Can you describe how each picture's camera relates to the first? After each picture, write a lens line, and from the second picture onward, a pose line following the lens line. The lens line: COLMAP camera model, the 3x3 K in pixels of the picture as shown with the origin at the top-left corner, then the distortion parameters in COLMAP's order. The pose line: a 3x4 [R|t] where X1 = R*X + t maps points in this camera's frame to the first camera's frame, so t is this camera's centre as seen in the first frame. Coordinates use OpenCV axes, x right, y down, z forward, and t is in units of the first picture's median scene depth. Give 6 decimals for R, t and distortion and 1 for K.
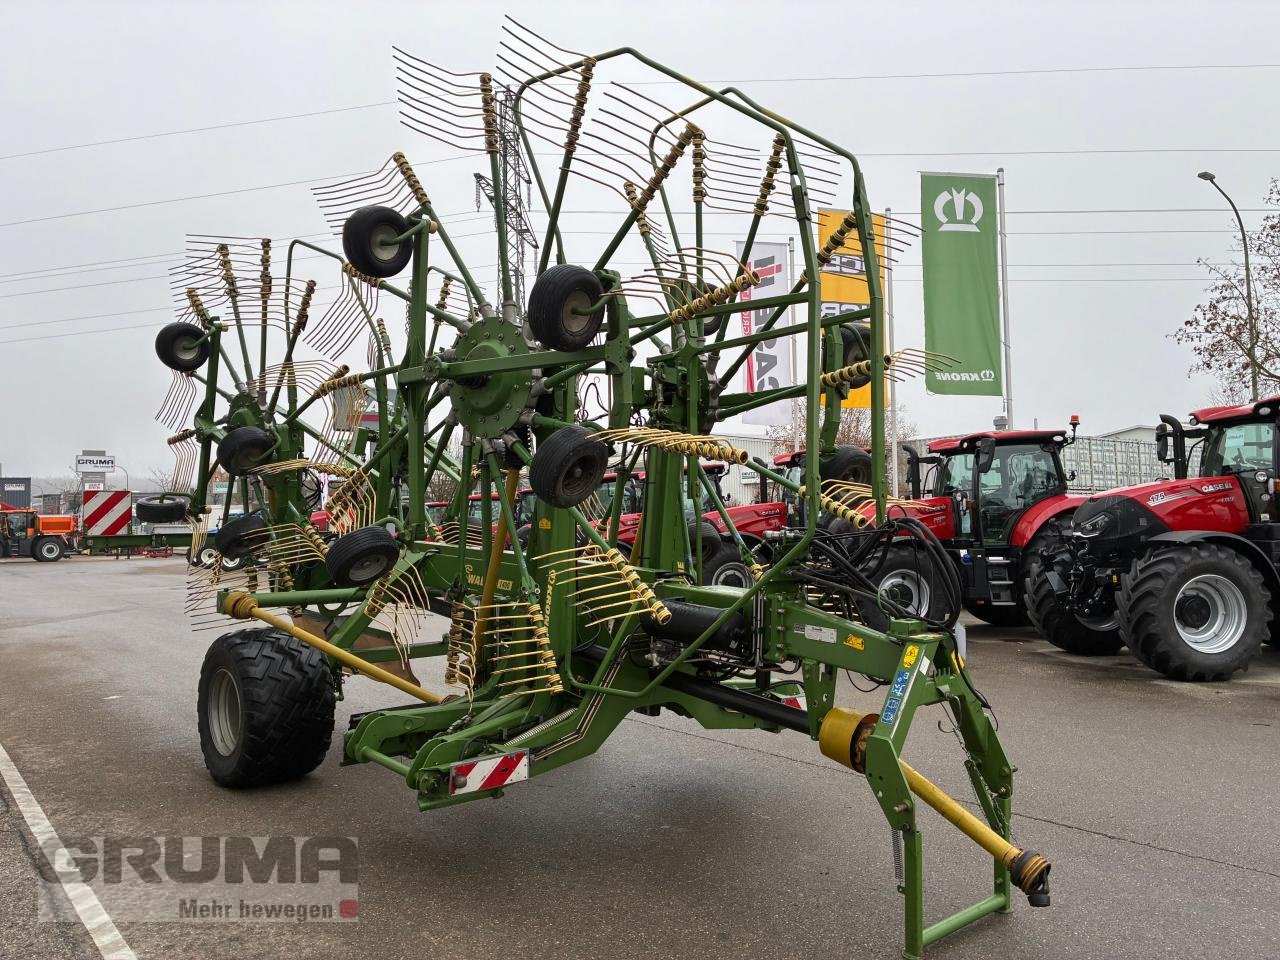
lens RADIAL K [[957.3, 0, 636.0], [0, 957.3, 465.1], [0, 0, 1]] dist [0.081679, -0.110023]
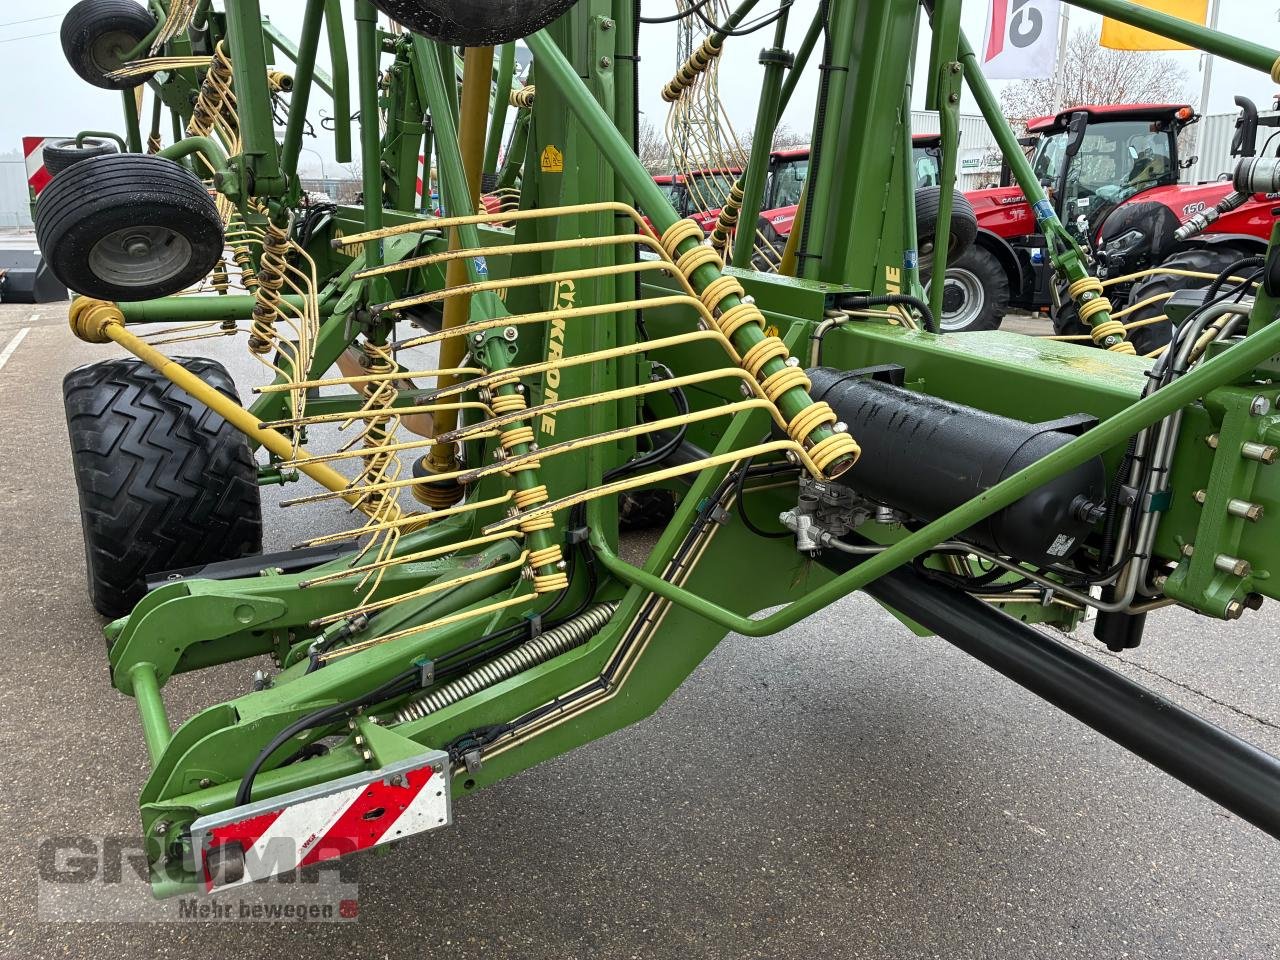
lens RADIAL K [[957.3, 0, 636.0], [0, 957.3, 465.1], [0, 0, 1]] dist [0.081679, -0.110023]
pose [[0.980681, 0.066520, -0.183954, 0.020427], [-0.007363, 0.952290, 0.305105, 0.059276], [0.195473, -0.297857, 0.934383, 0.595572]]
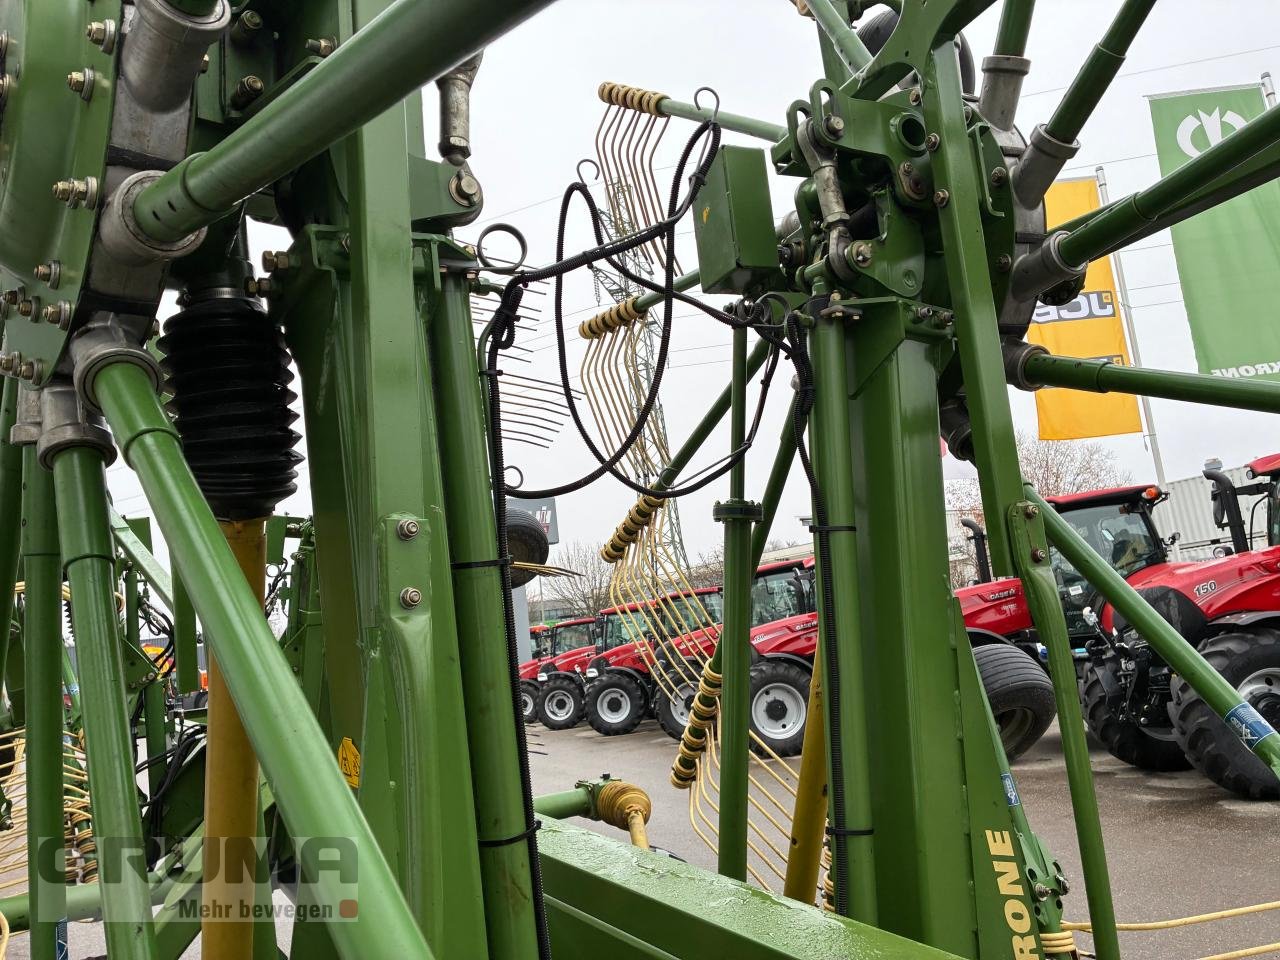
lens RADIAL K [[957.3, 0, 636.0], [0, 957.3, 465.1], [0, 0, 1]] dist [0.081679, -0.110023]
pose [[0.980041, -0.122971, -0.156196, 0.004058], [0.105855, 0.987876, -0.113560, 0.025698], [0.168267, 0.094759, 0.981176, 0.812332]]
